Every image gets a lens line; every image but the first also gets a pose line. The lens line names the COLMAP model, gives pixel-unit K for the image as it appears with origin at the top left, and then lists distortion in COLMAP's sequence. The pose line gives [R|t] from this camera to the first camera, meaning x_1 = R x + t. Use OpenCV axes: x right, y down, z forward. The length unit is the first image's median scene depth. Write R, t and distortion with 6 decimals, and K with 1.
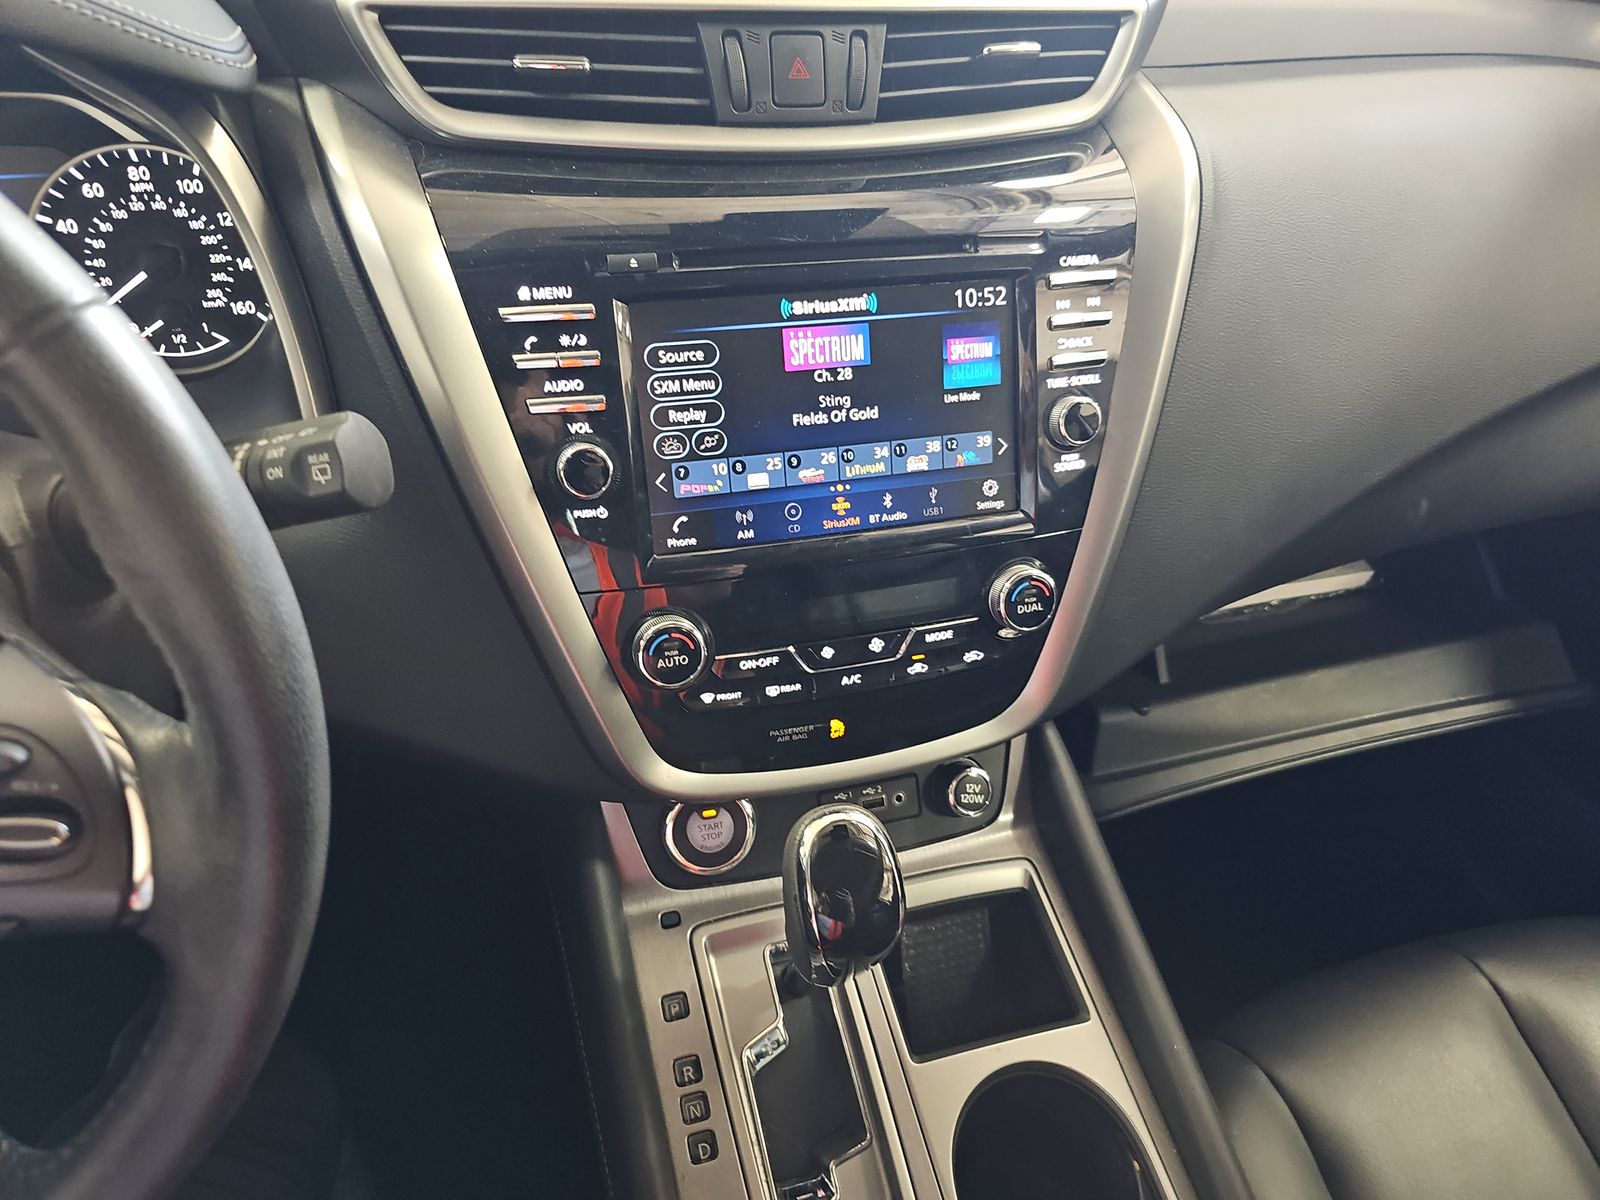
lens RADIAL K [[1051.2, 0, 800.0], [0, 1051.2, 600.0], [0, 0, 1]] dist [0.050118, -0.047485]
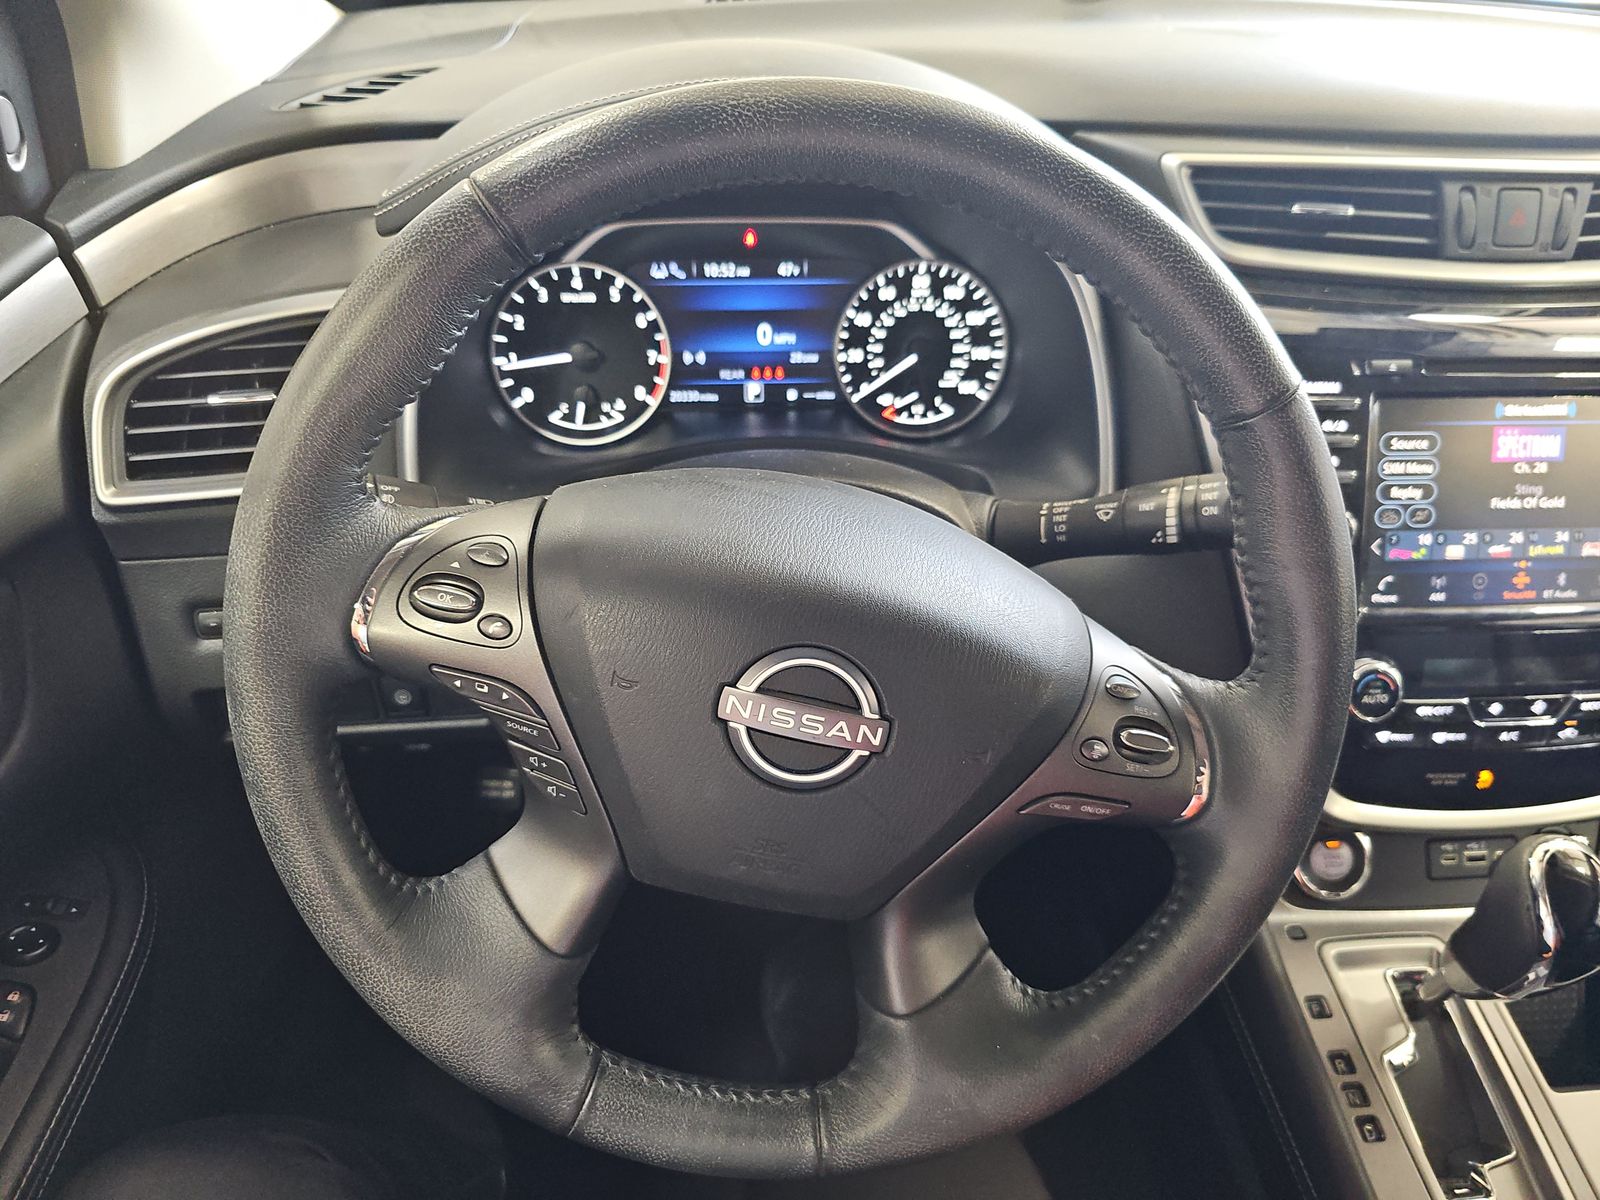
lens RADIAL K [[1066.4, 0, 800.0], [0, 1066.4, 600.0], [0, 0, 1]] dist [-0.001861, -0.003119]
pose [[0.979213, 0.087232, -0.183118, -0.504996], [-0.103053, 0.991556, -0.078717, 0.101673], [0.174705, 0.095952, 0.979934, -0.263885]]
